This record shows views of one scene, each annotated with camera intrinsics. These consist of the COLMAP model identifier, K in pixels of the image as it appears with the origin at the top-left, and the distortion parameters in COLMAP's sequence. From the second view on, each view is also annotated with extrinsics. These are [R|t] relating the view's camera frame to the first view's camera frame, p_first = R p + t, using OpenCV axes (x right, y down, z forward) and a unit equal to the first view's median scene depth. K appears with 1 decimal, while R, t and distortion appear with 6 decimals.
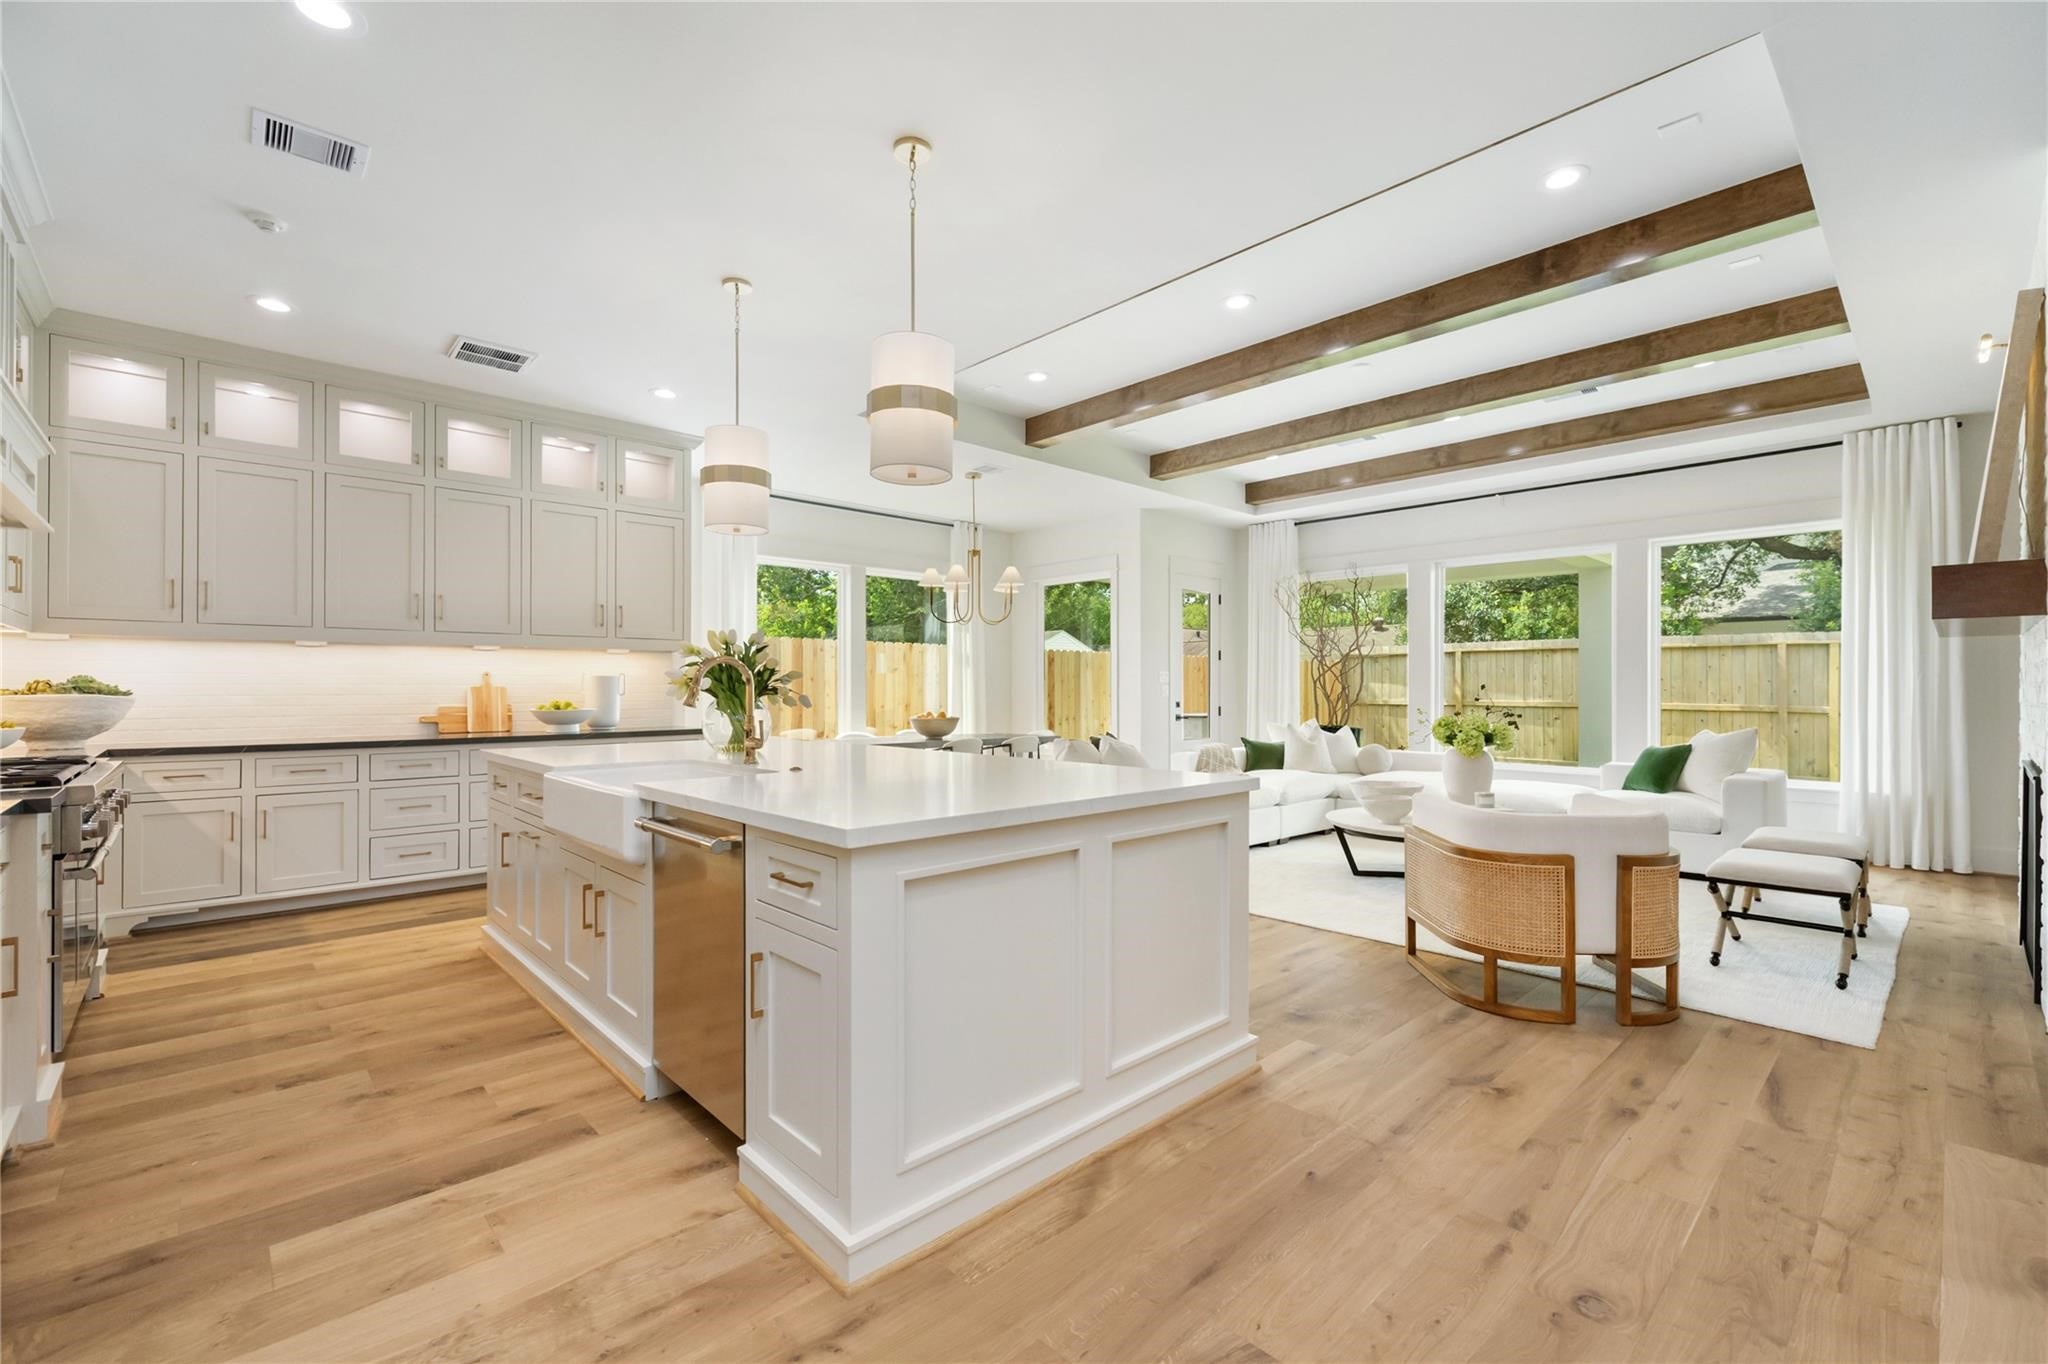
lens RADIAL K [[862.8, 0, 1016.9], [0, 862.8, 692.1], [0, 0, 1]] dist [-0.001231, -0.000010]
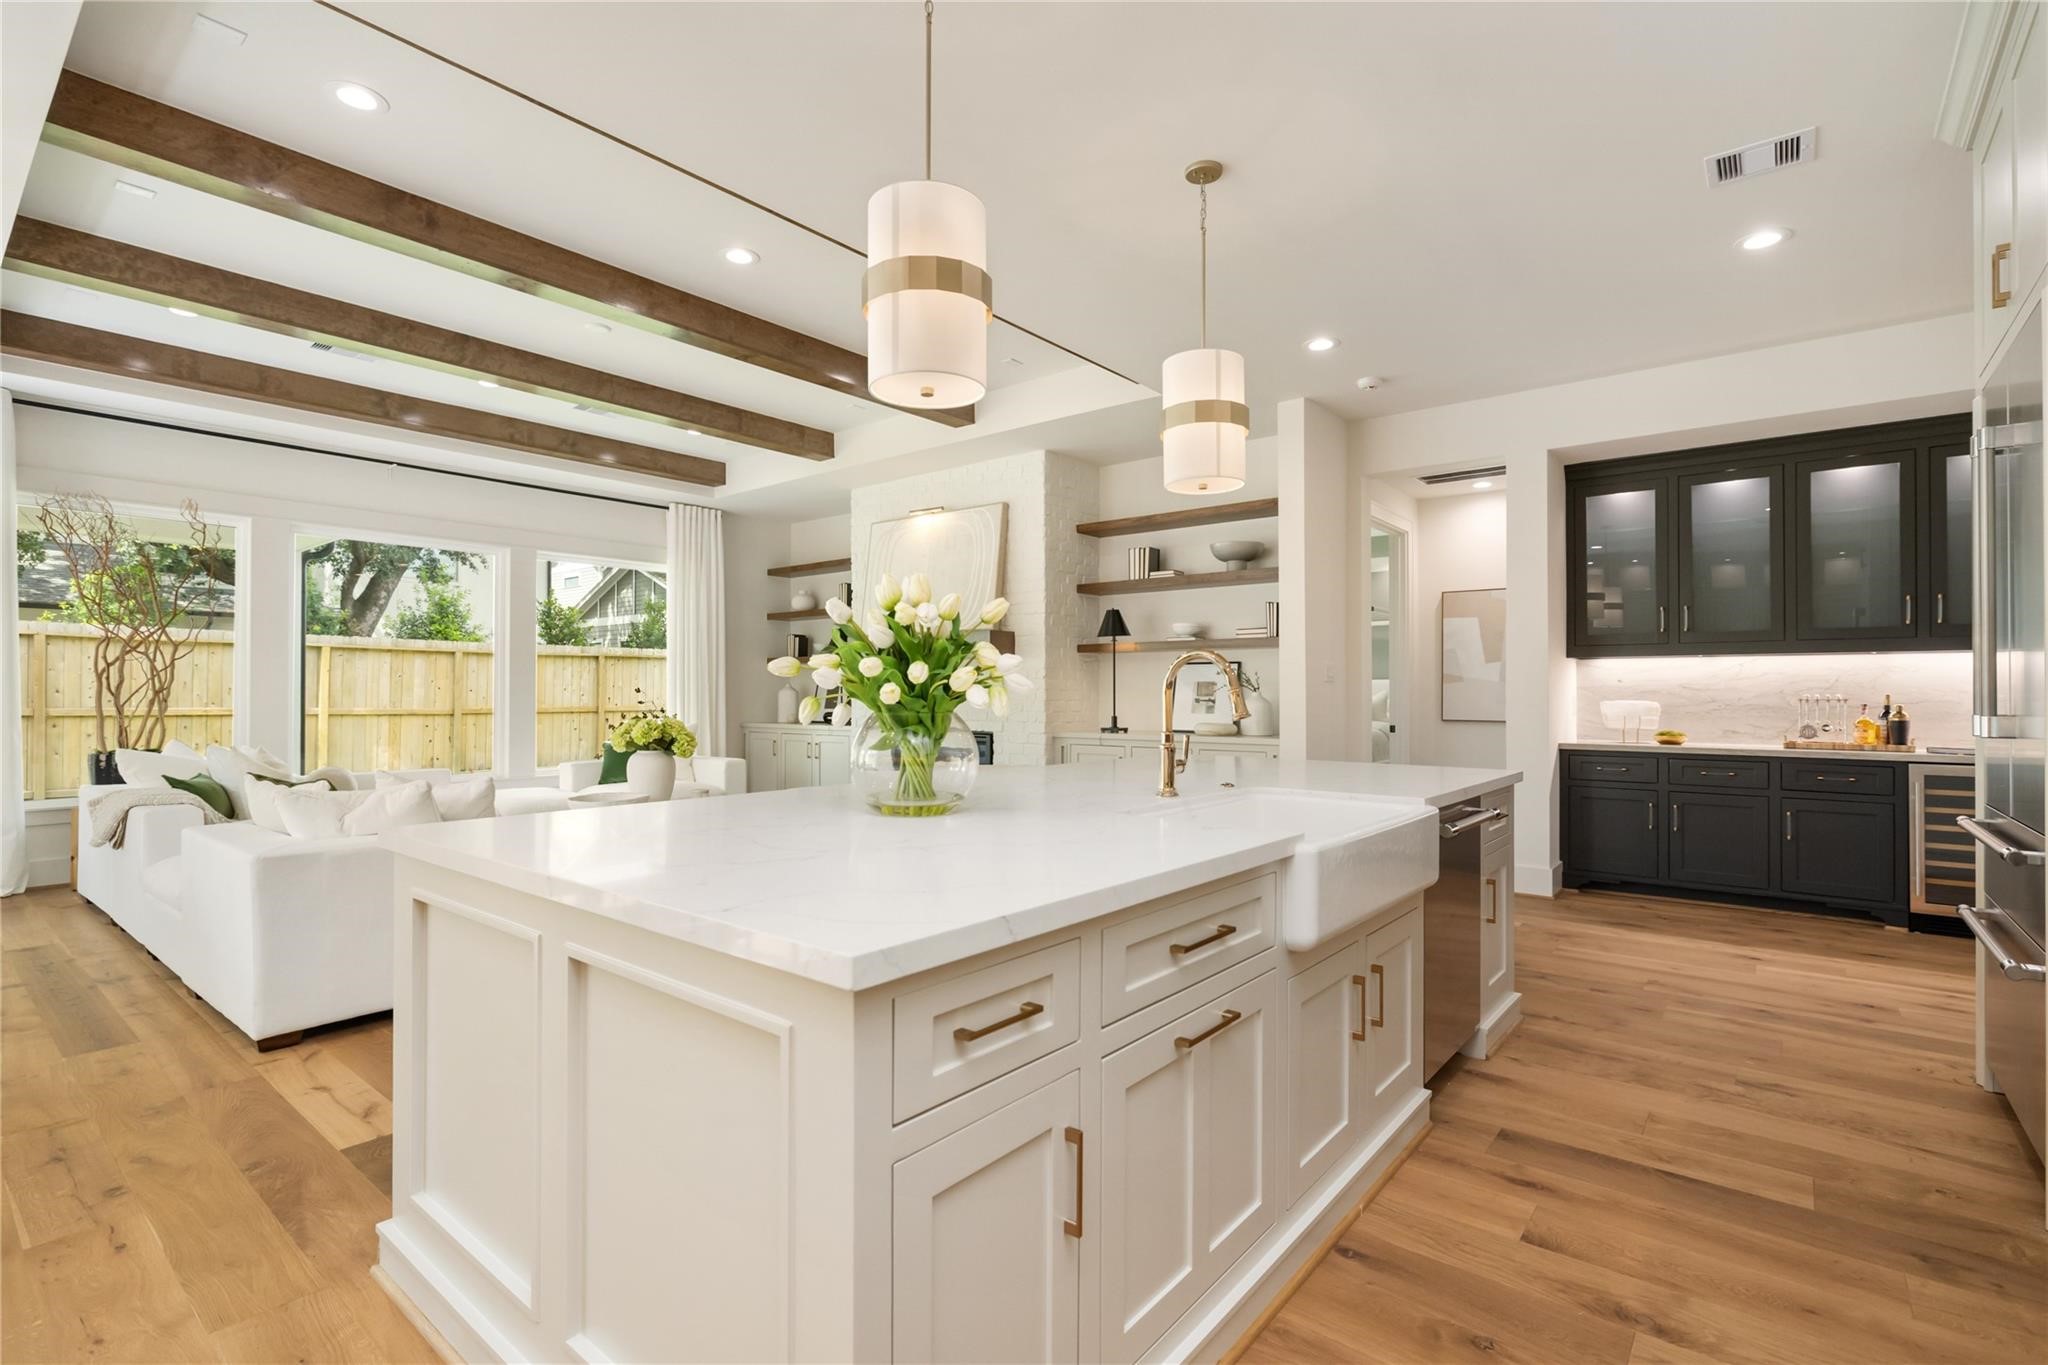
lens RADIAL K [[955.5, 0, 1024.0], [0, 955.5, 682.5], [0, 0, 1]] dist [-0.000080, 0.000355]
pose [[-0.141248, 0.007928, 0.989943, -1.413499], [0.001347, 0.999969, -0.007816, -0.013762], [-0.989973, 0.000229, -0.141254, 1.583217]]
